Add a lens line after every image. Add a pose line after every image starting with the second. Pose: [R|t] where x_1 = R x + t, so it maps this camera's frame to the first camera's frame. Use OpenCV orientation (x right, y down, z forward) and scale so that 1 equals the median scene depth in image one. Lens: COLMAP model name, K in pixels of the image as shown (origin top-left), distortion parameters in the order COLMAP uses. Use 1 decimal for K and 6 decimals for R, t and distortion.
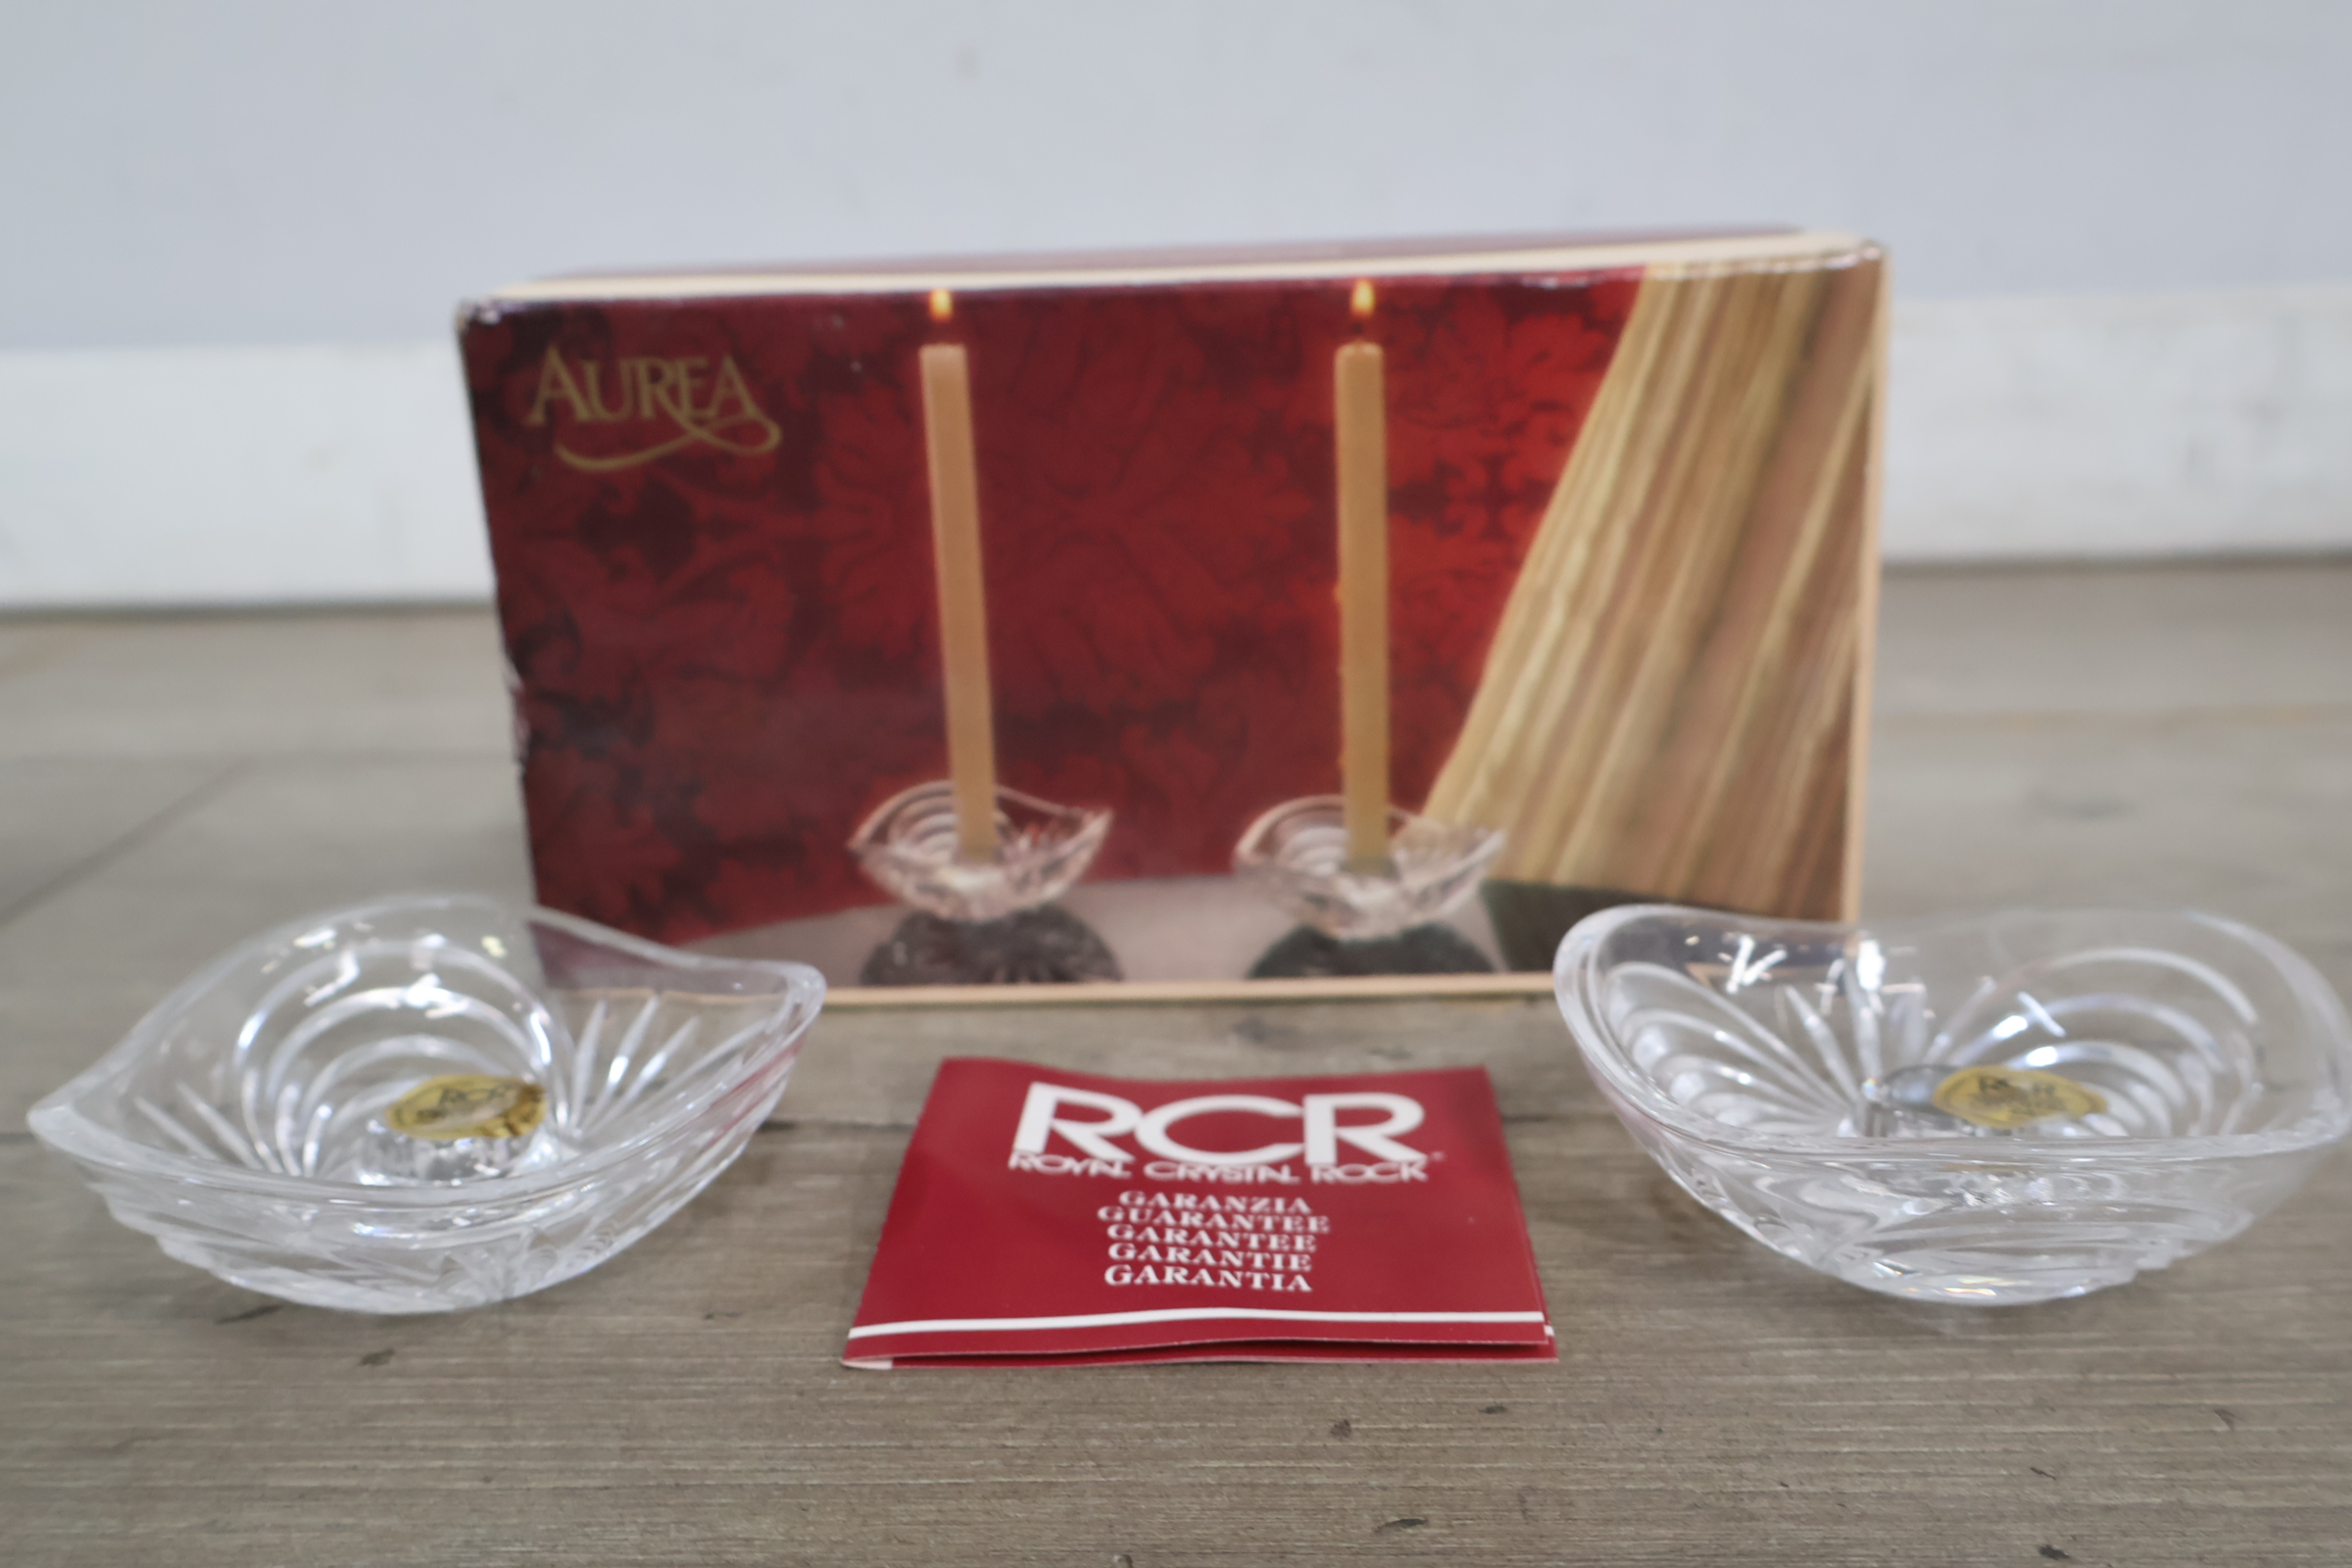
lens RADIAL K [[2366.6, 0, 1180.9], [0, 2366.6, 789.1], [0, 0, 1]] dist [0.019147, -0.019061]
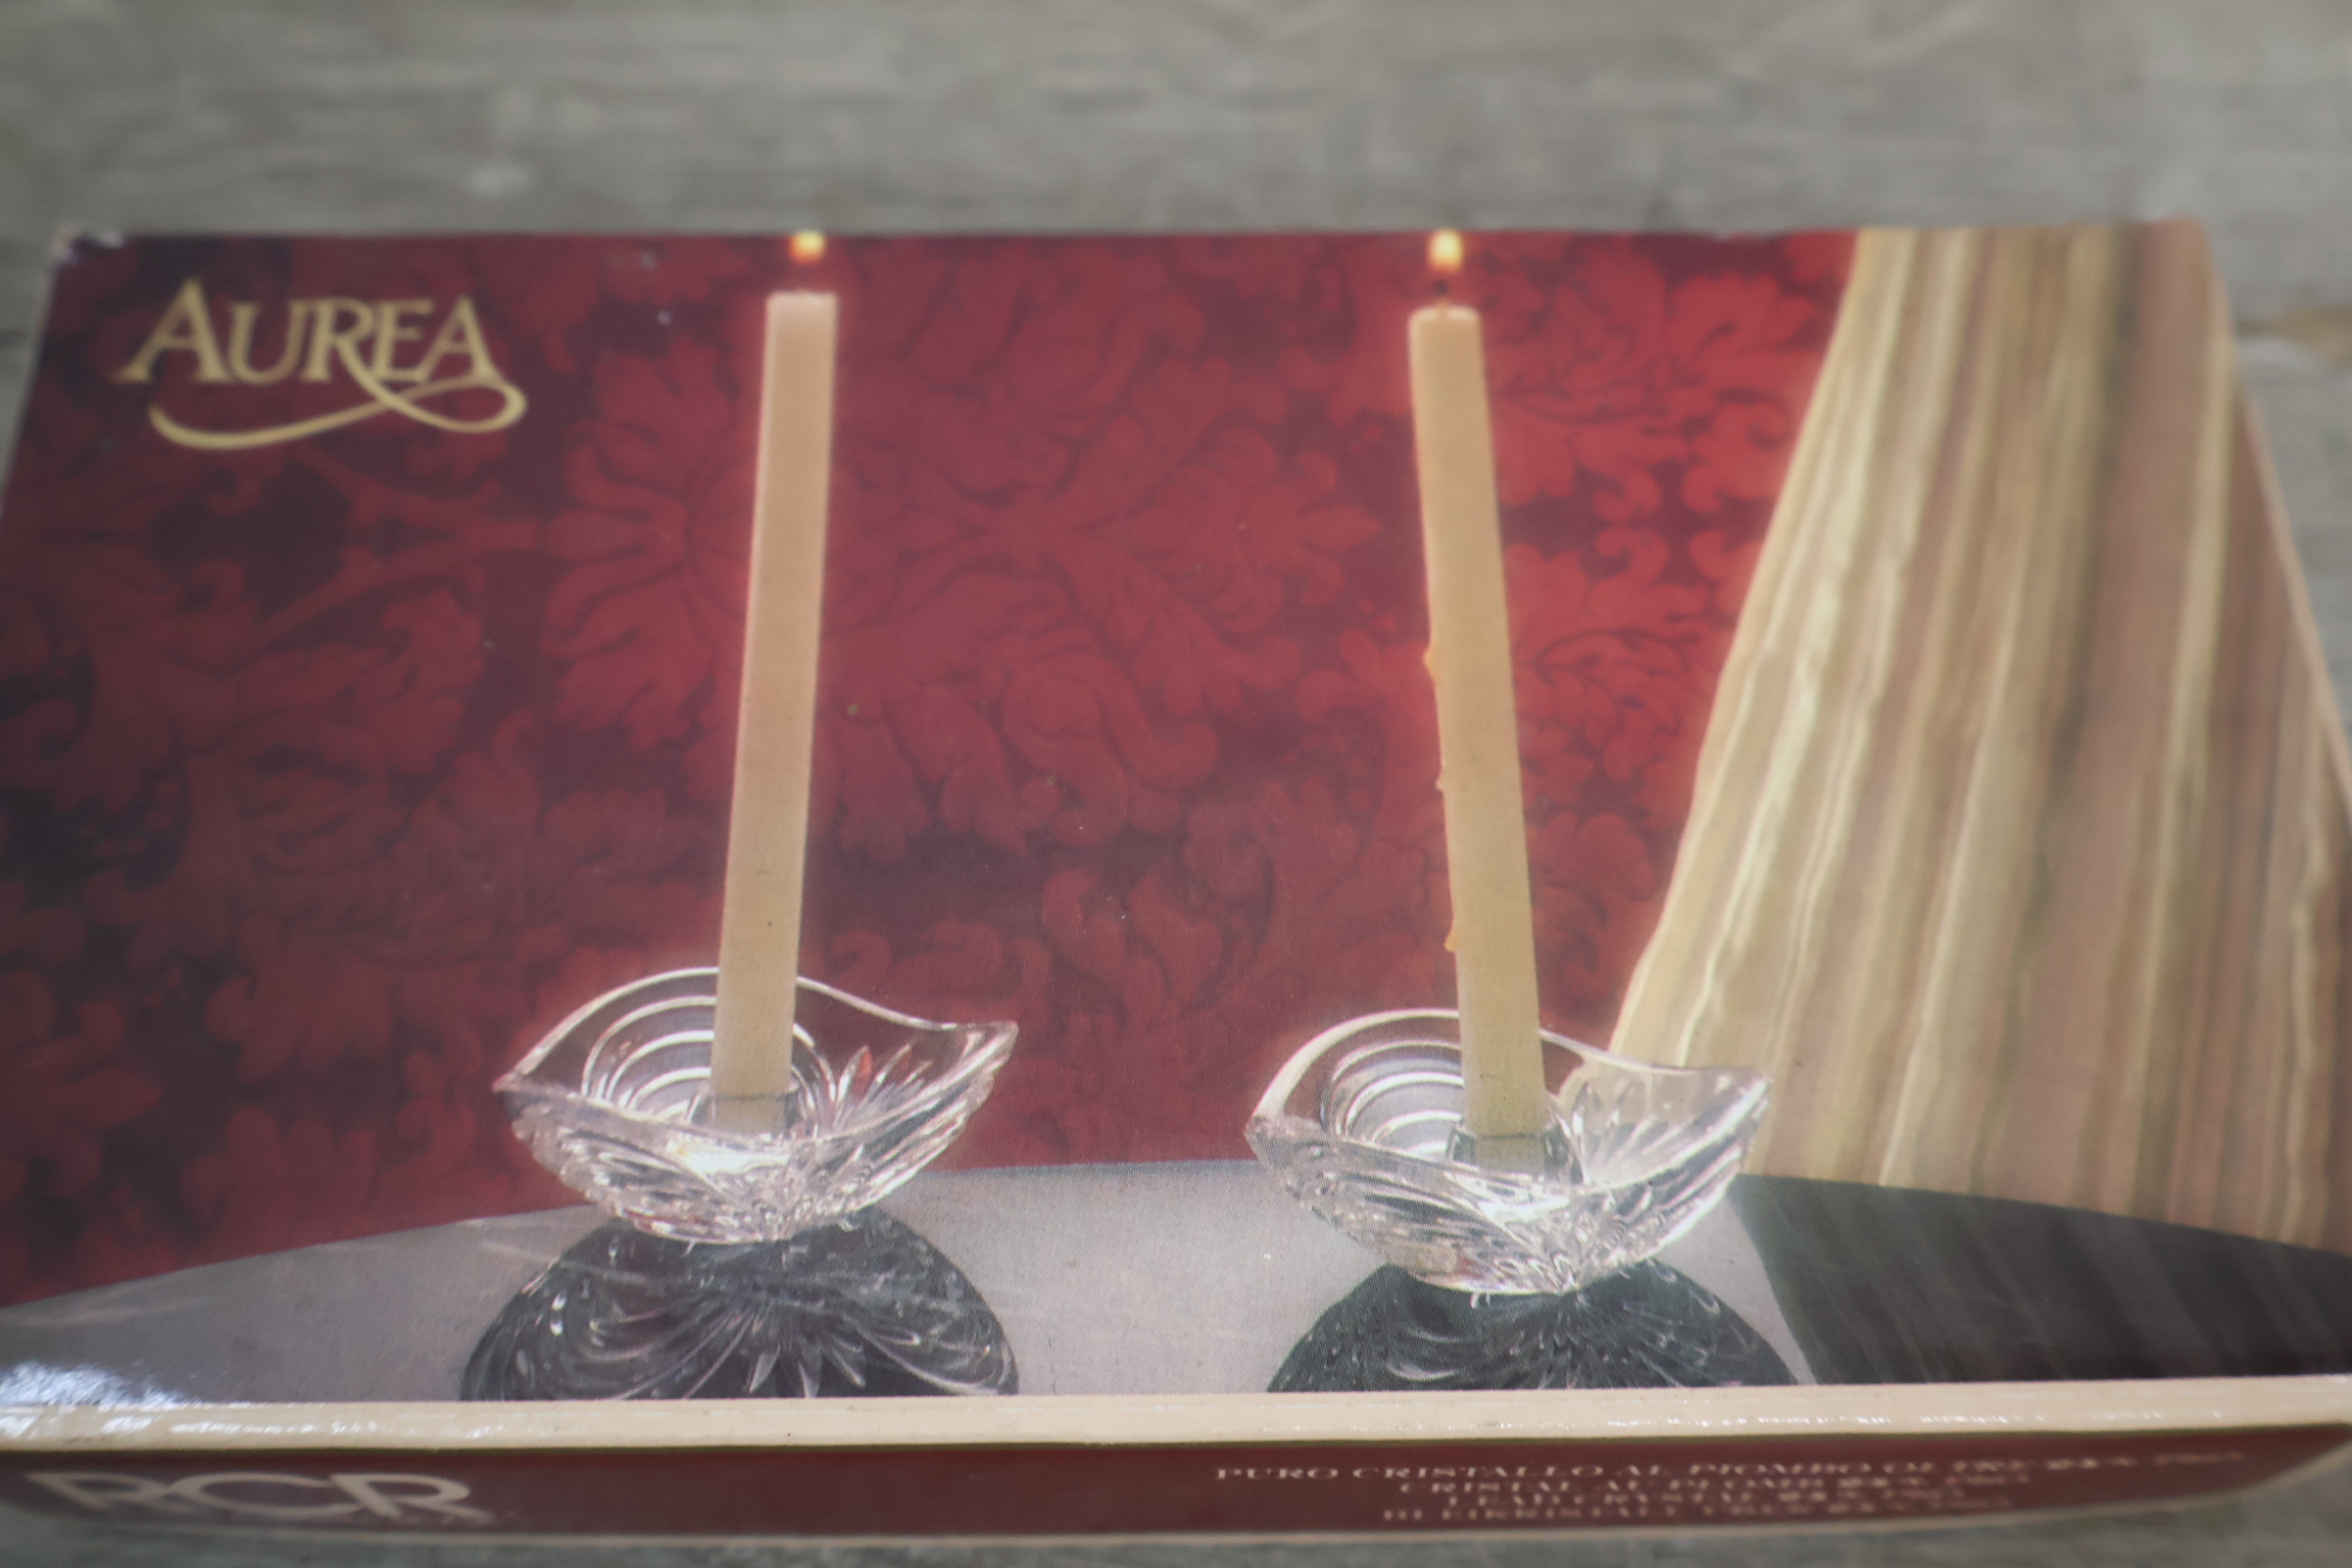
lens RADIAL K [[2347.4, 0, 1176.0], [0, 2347.4, 784.0], [0, 0, 1]] dist [0.005320, -0.005445]
pose [[0.998692, 0.040832, 0.030784, -0.014333], [-0.007286, 0.709486, -0.704682, 0.395113], [-0.050614, 0.703536, 0.708855, 0.695429]]
